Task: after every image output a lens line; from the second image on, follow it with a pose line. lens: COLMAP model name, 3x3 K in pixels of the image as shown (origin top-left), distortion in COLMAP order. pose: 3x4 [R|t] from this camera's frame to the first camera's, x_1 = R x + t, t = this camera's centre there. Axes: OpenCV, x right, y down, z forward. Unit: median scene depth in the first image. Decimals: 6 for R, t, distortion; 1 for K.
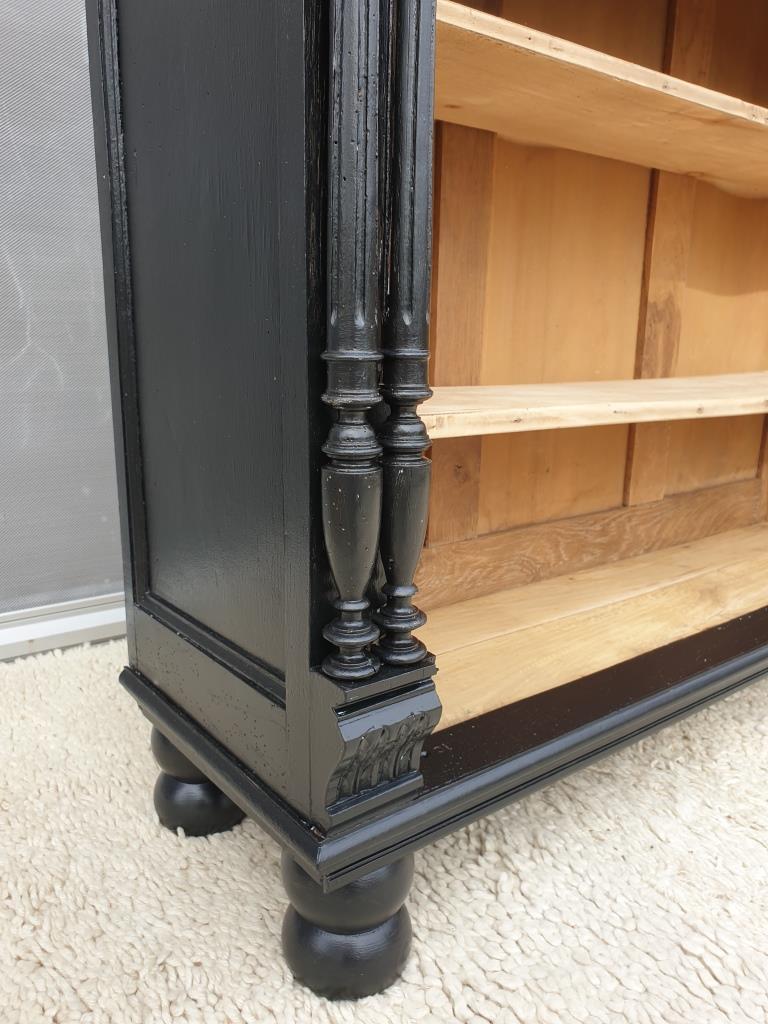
lens RADIAL K [[810.9, 0, 388.7], [0, 810.9, 519.7], [0, 0, 1]] dist [0.014428, -0.008826]
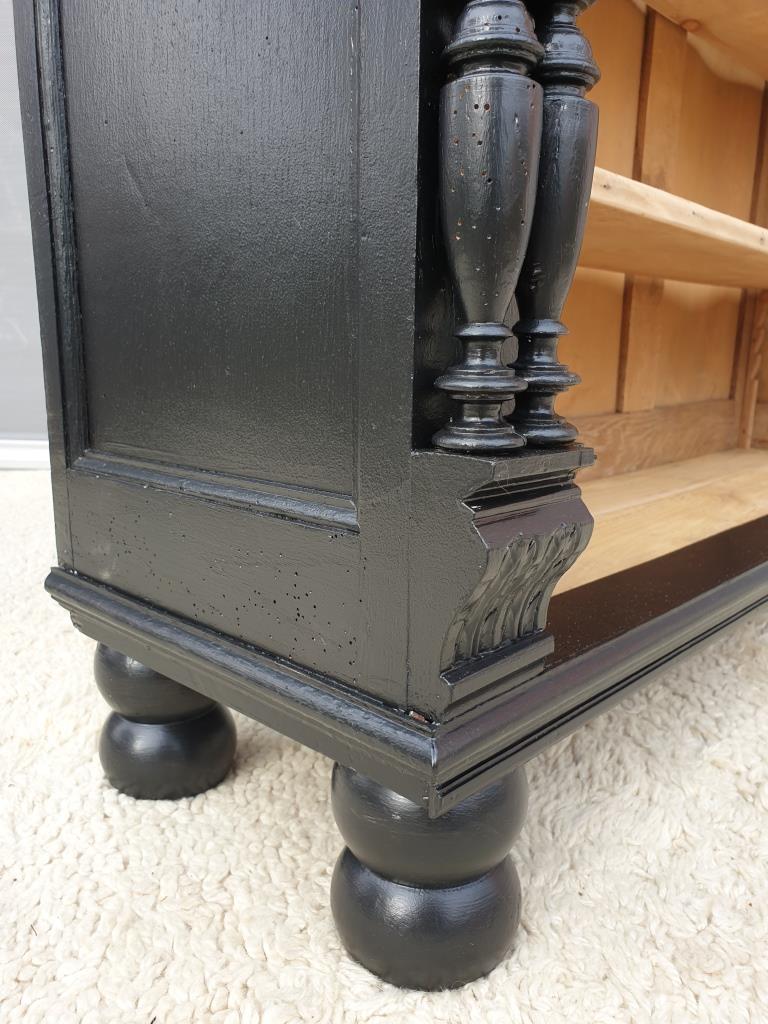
lens RADIAL K [[810.9, 0, 388.7], [0, 810.9, 519.7], [0, 0, 1]] dist [0.014428, -0.008826]
pose [[0.988721, -0.034763, 0.145680, -0.098972], [0.037840, 0.999114, -0.018405, 0.117888], [-0.144911, 0.023710, 0.989161, 0.183720]]
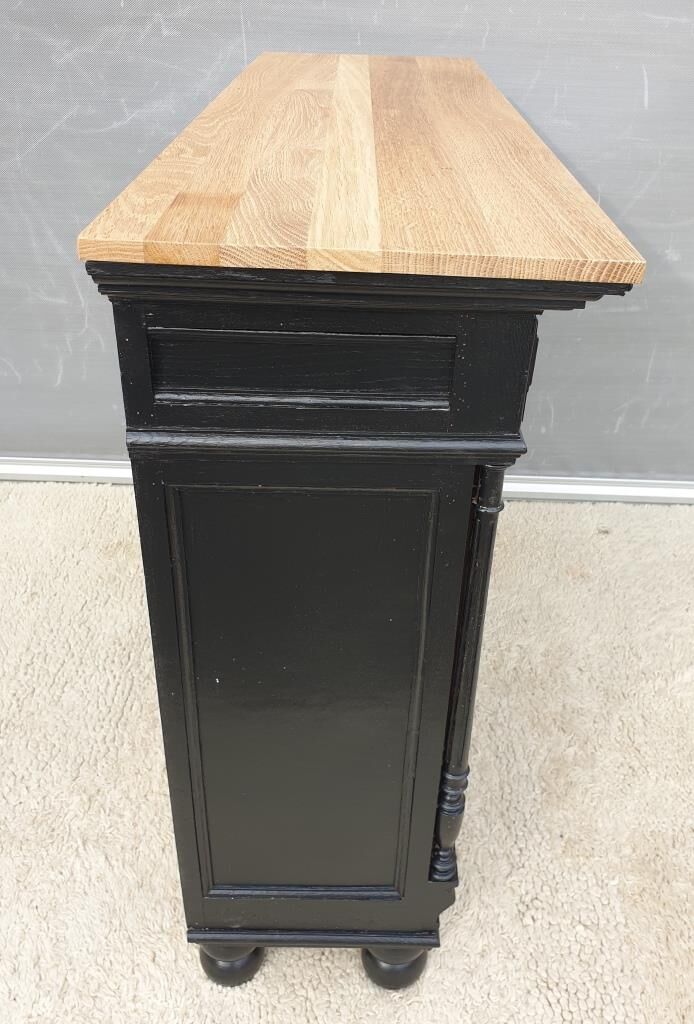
lens RADIAL K [[878.6, 0, 354.7], [0, 878.6, 498.7], [0, 0, 1]] dist [0.005674, 0.001185]
pose [[0.979180, -0.097706, 0.177935, -0.206315], [0.035704, 0.945774, 0.322857, -0.697124], [-0.199831, -0.309782, 0.929571, -0.282342]]
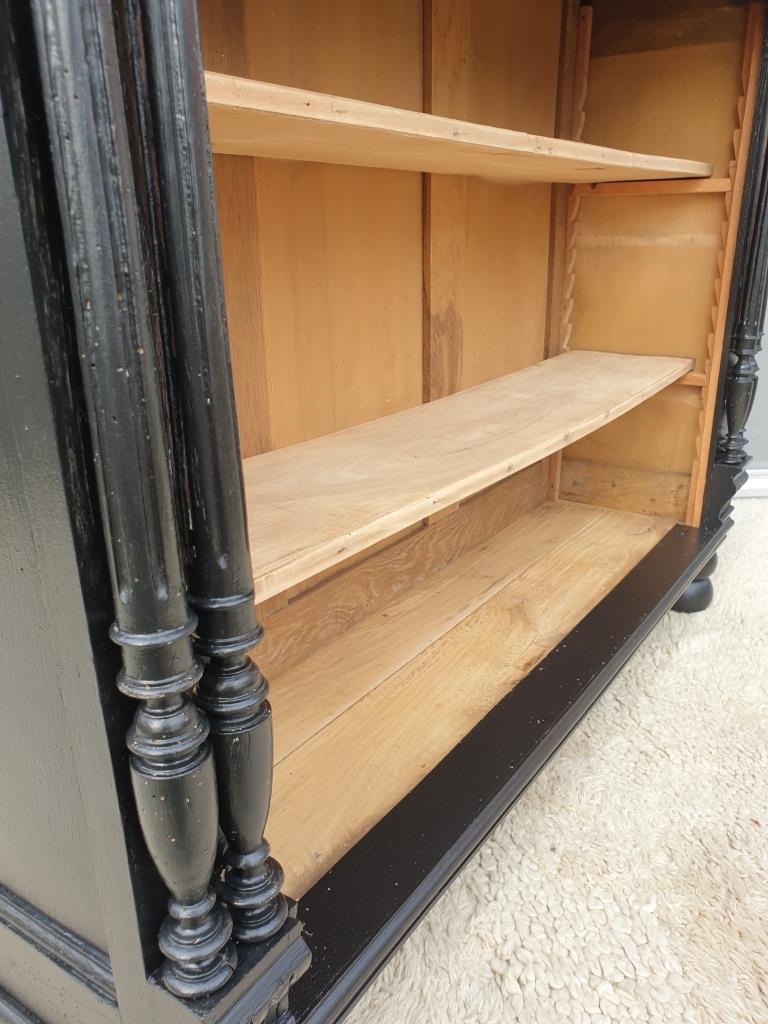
lens RADIAL K [[798.3, 0, 386.3], [0, 798.3, 527.5], [0, 0, 1]] dist [0.024070, -0.004932]
pose [[0.954331, -0.136225, 0.265884, -0.010974], [0.105089, 0.986181, 0.128076, -0.157202], [-0.279657, -0.094285, 0.955459, 0.108555]]
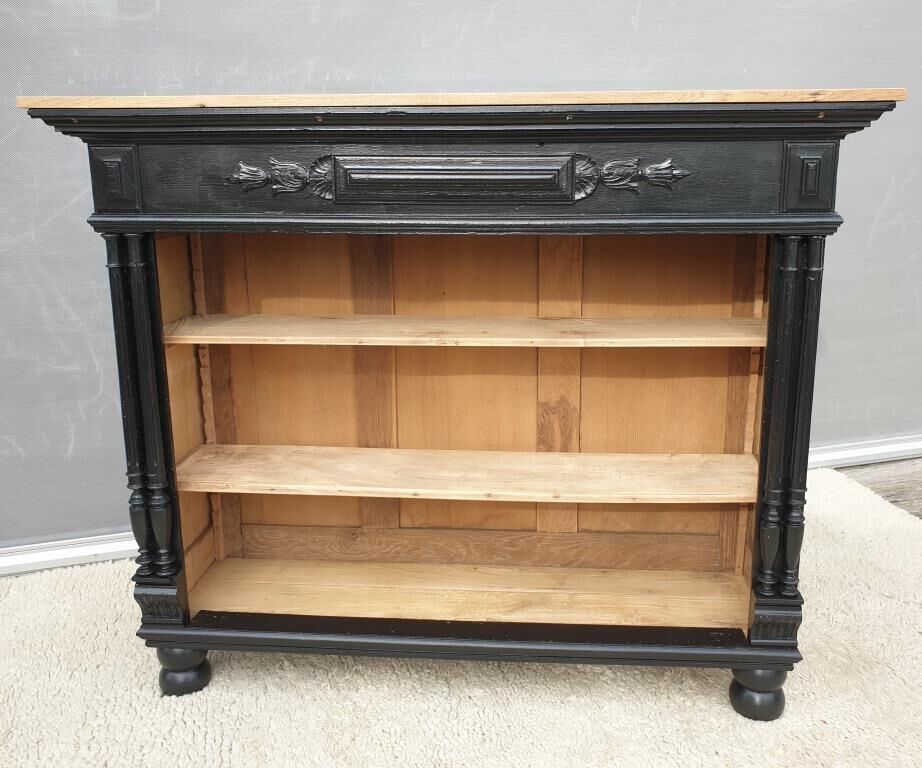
lens RADIAL K [[853.0, 0, 491.0], [0, 853.0, 344.7], [0, 0, 1]] dist [0.107749, -0.298515]
pose [[0.742330, 0.120450, -0.659119, 1.344219], [-0.139906, 0.989890, 0.023328, -0.415739], [0.655265, 0.074897, 0.751677, -0.274826]]
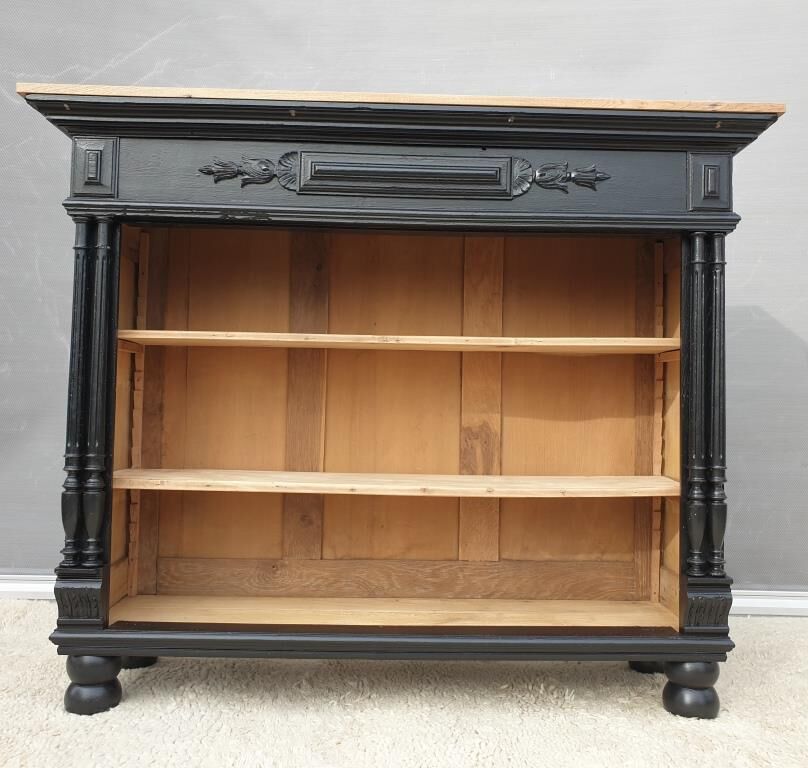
lens RADIAL K [[805.9, 0, 427.0], [0, 805.9, 363.4], [0, 0, 1]] dist [0.103932, -0.260016]
pose [[0.806610, -0.032508, -0.590189, 1.257433], [-0.144038, 0.957577, -0.249600, 0.018658], [0.573265, 0.286339, 0.767709, -0.310788]]
